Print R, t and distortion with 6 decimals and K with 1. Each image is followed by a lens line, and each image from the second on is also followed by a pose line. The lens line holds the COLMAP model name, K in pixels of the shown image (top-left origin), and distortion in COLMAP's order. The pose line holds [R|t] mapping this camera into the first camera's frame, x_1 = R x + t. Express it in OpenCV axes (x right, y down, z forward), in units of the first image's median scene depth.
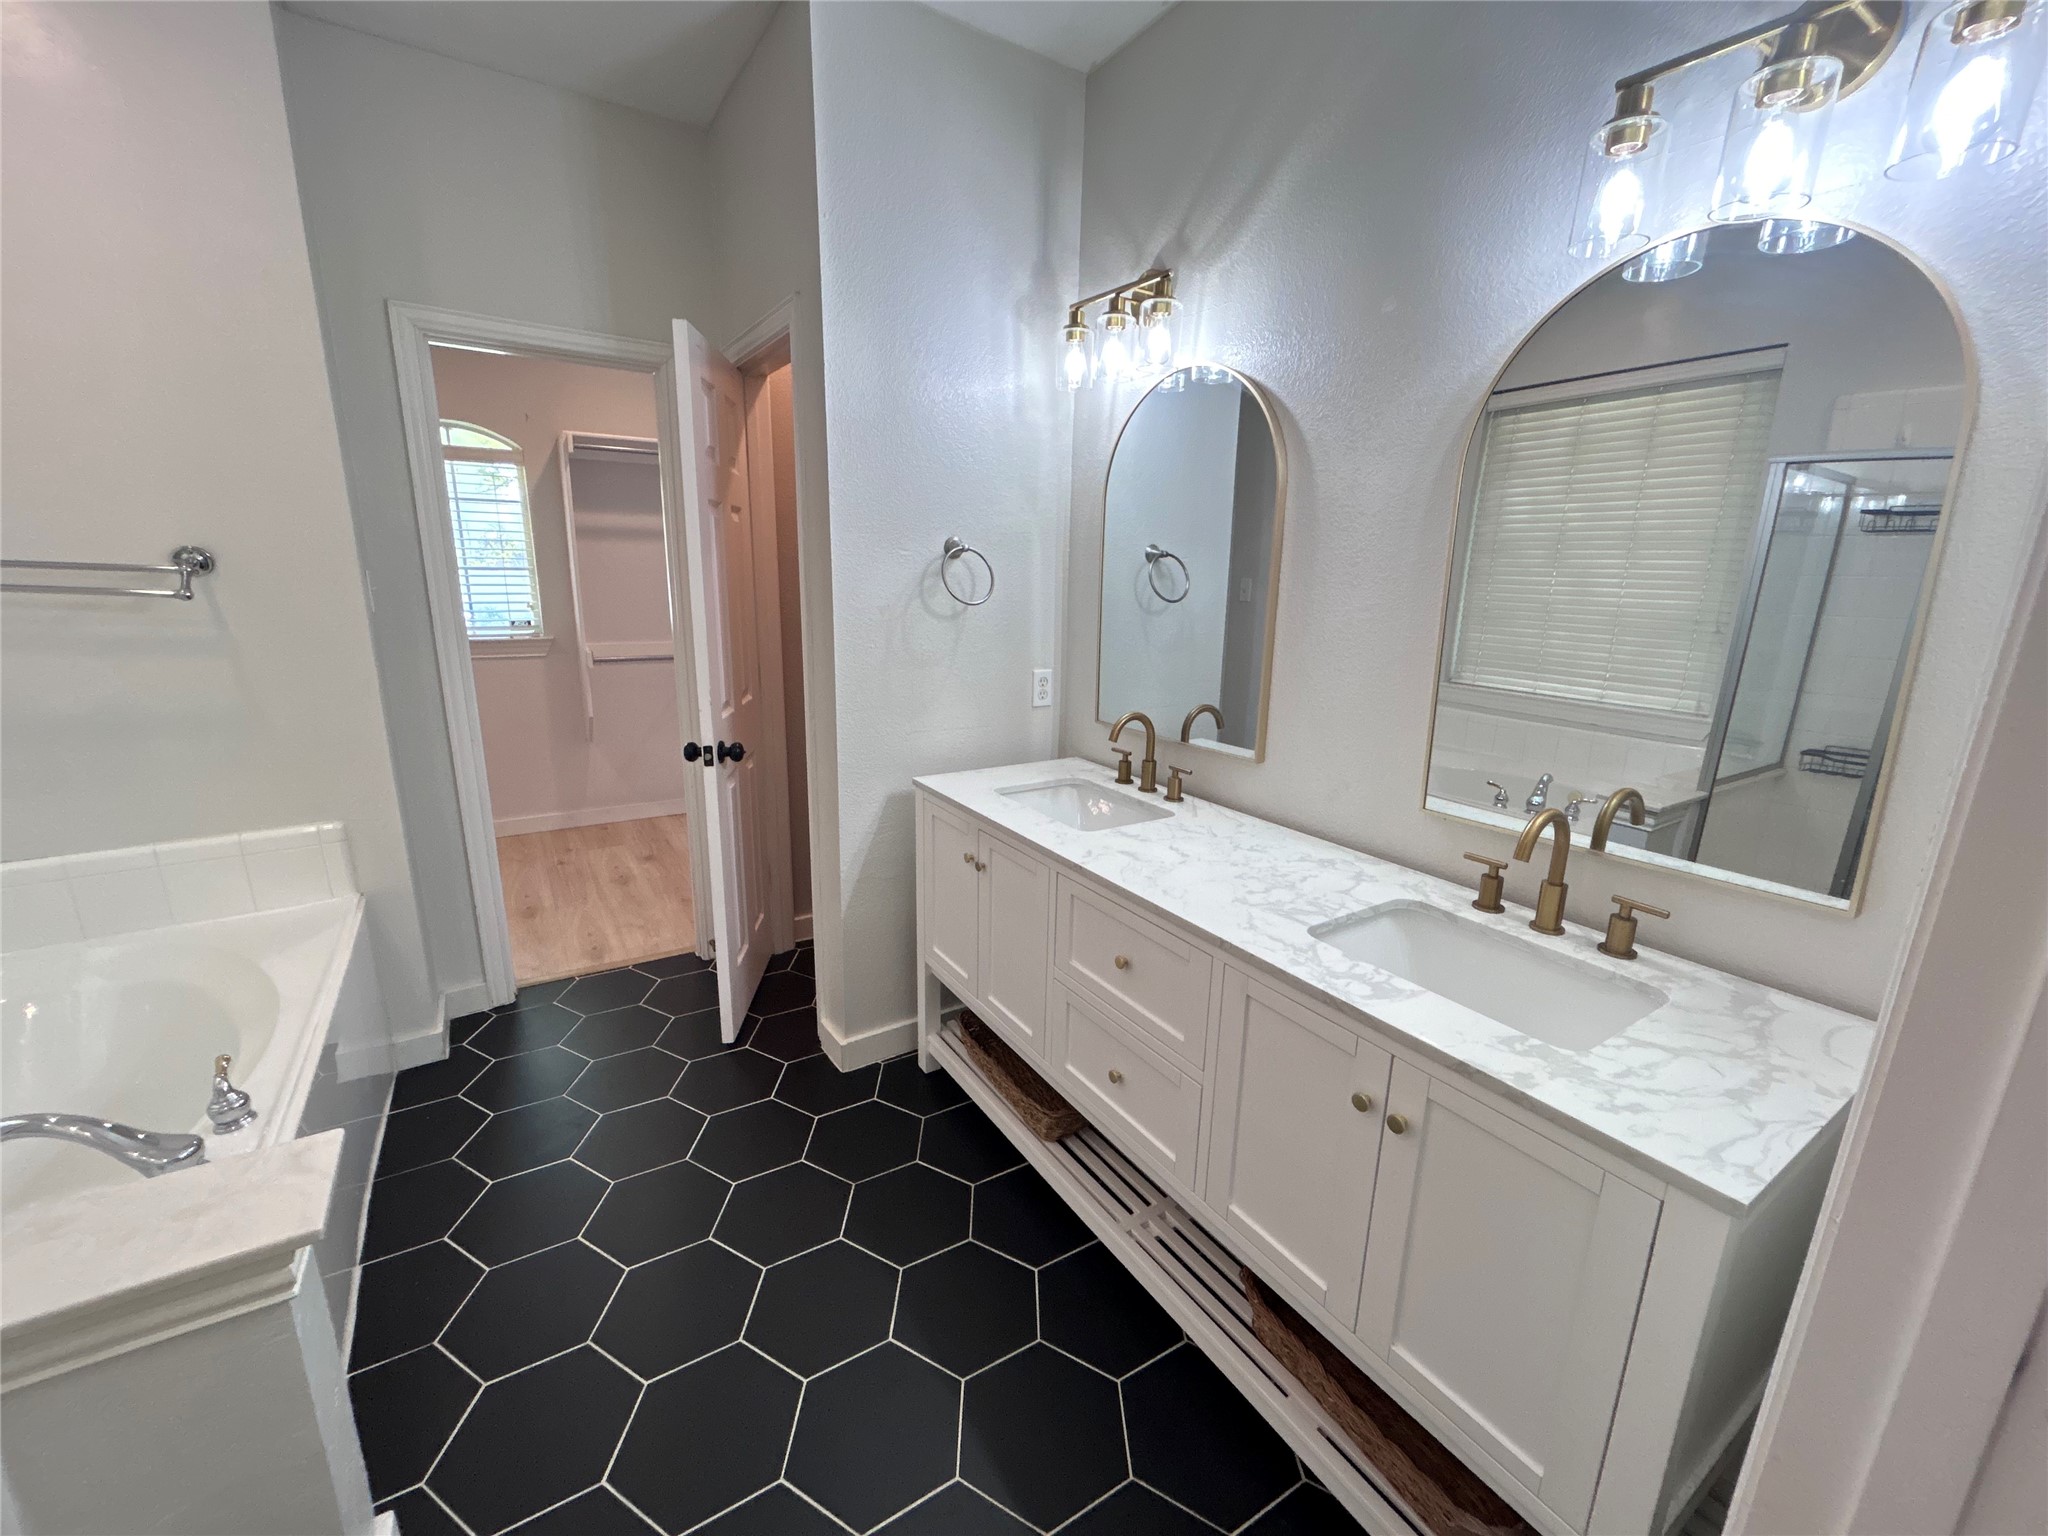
lens RADIAL K [[808.8, 0, 1024.0], [0, 808.8, 768.0], [0, 0, 1]] dist [0.000463, 0.000078]
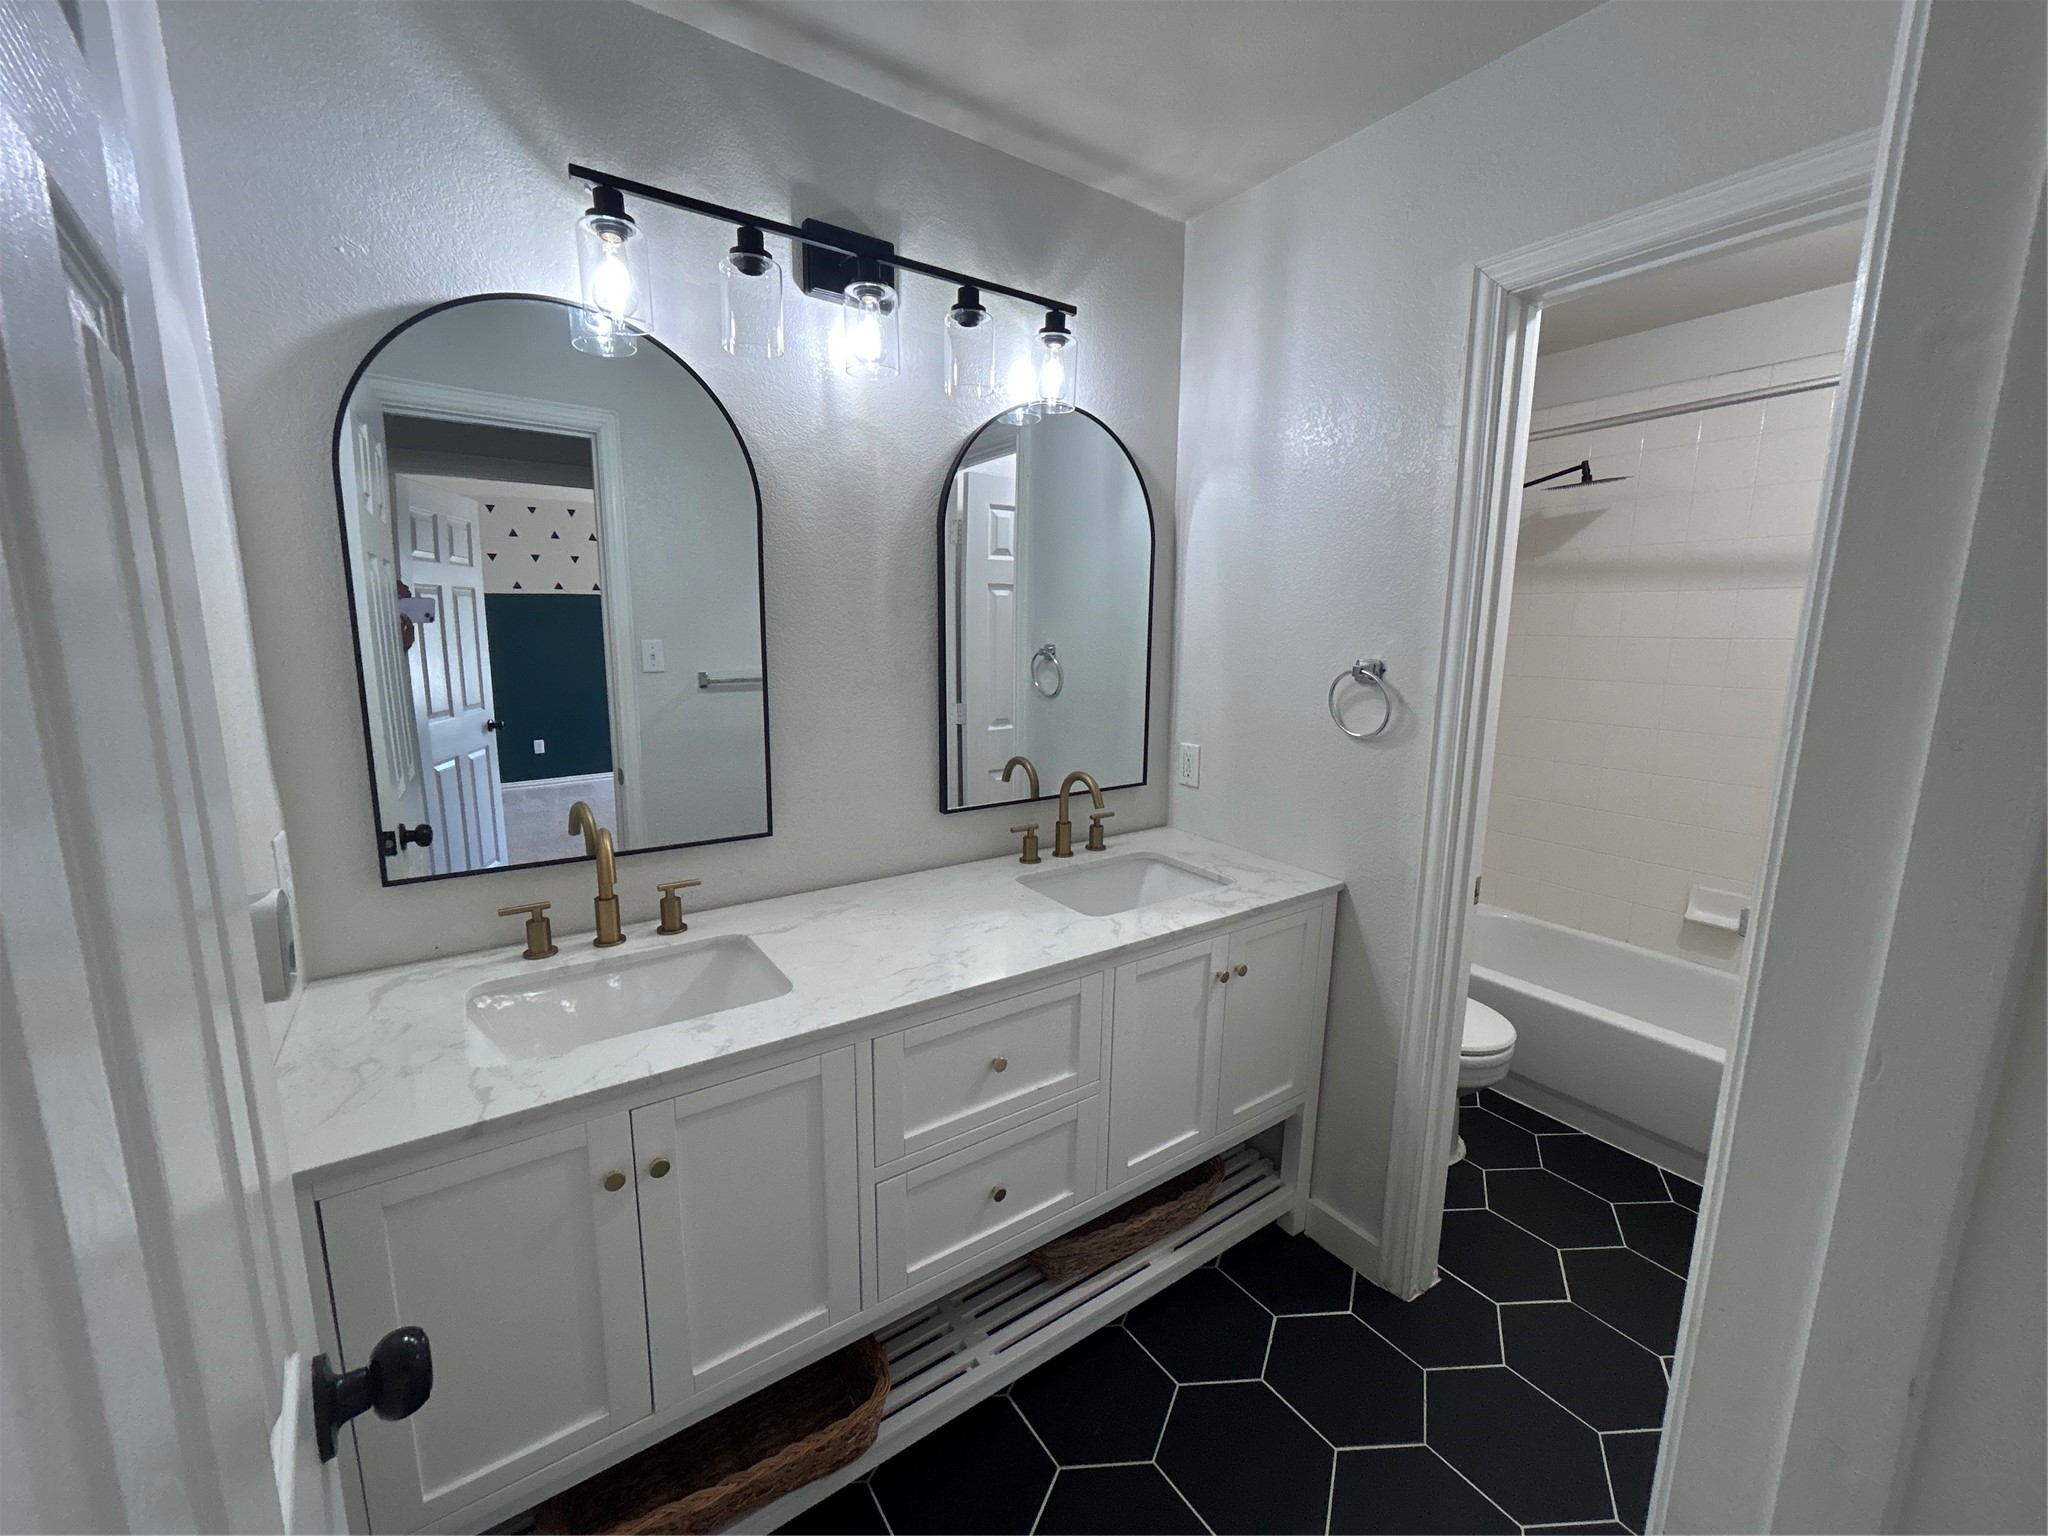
lens RADIAL K [[855.0, 0, 1017.6], [0, 855.0, 728.5], [0, 0, 1]] dist [0.000044, 0.000049]
pose [[-0.031898, -0.172542, 0.984486, -0.611280], [0.208793, 0.962105, 0.175385, -0.227191], [-0.977440, 0.211148, 0.005336, 0.726363]]
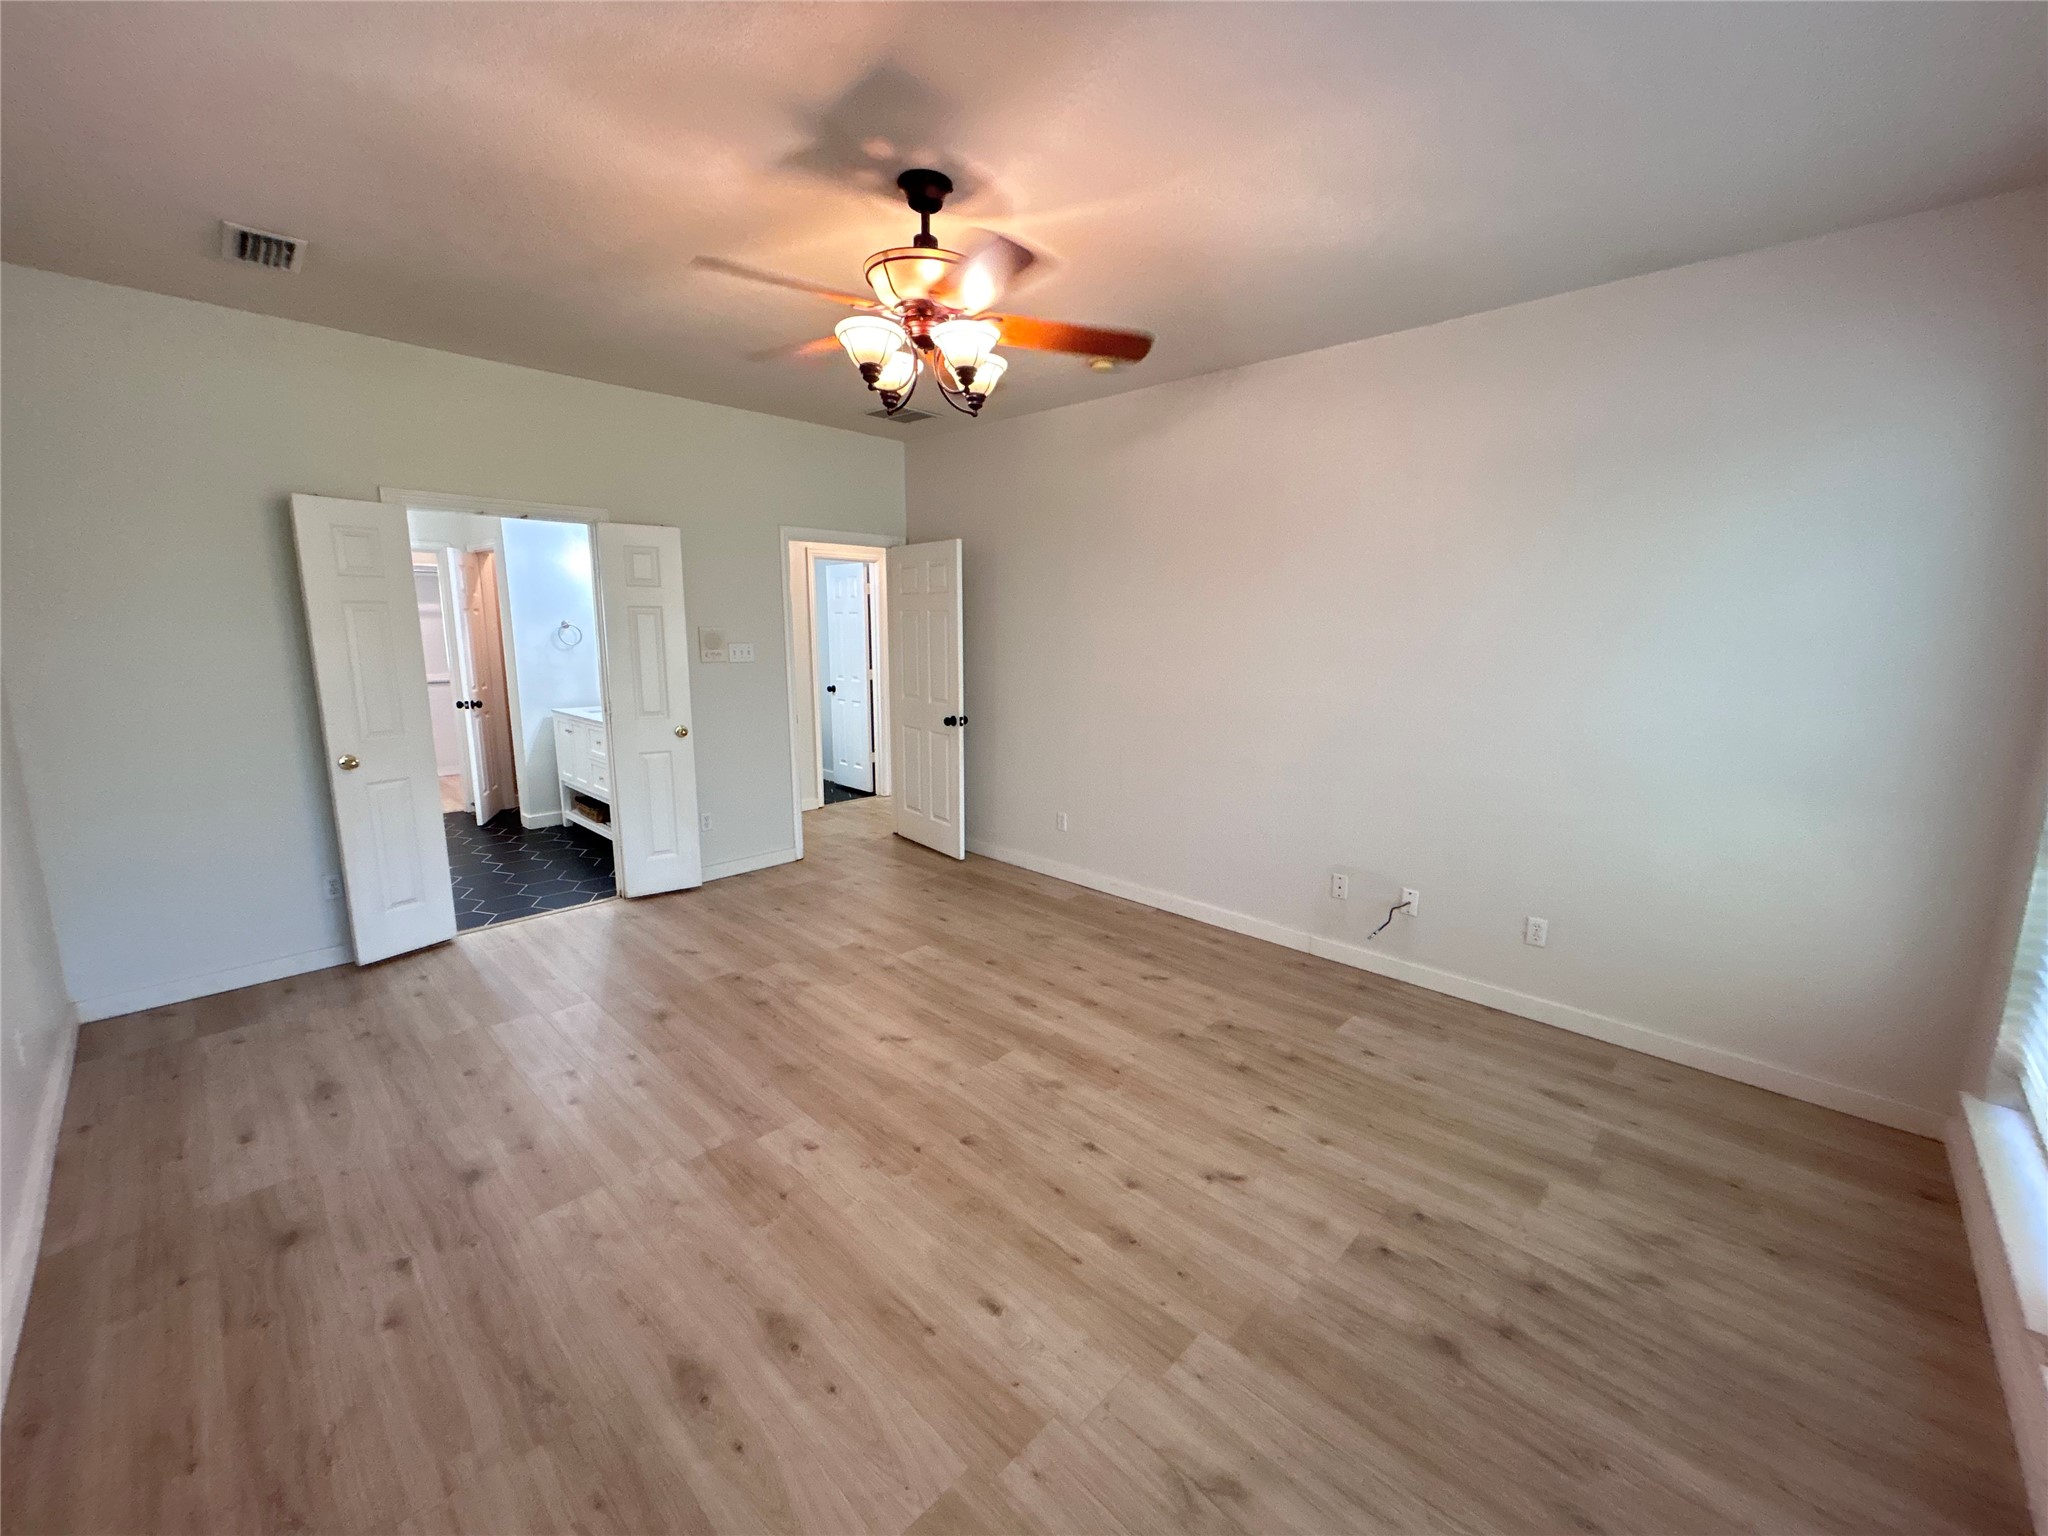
lens RADIAL K [[815.6, 0, 1029.4], [0, 815.6, 760.6], [0, 0, 1]] dist [-0.001903, 0.000010]
pose [[0.975982, -0.053312, 0.211229, 0.809116], [0.066382, 0.996262, -0.055272, 0.426940], [-0.207493, 0.067966, 0.975873, -1.910683]]
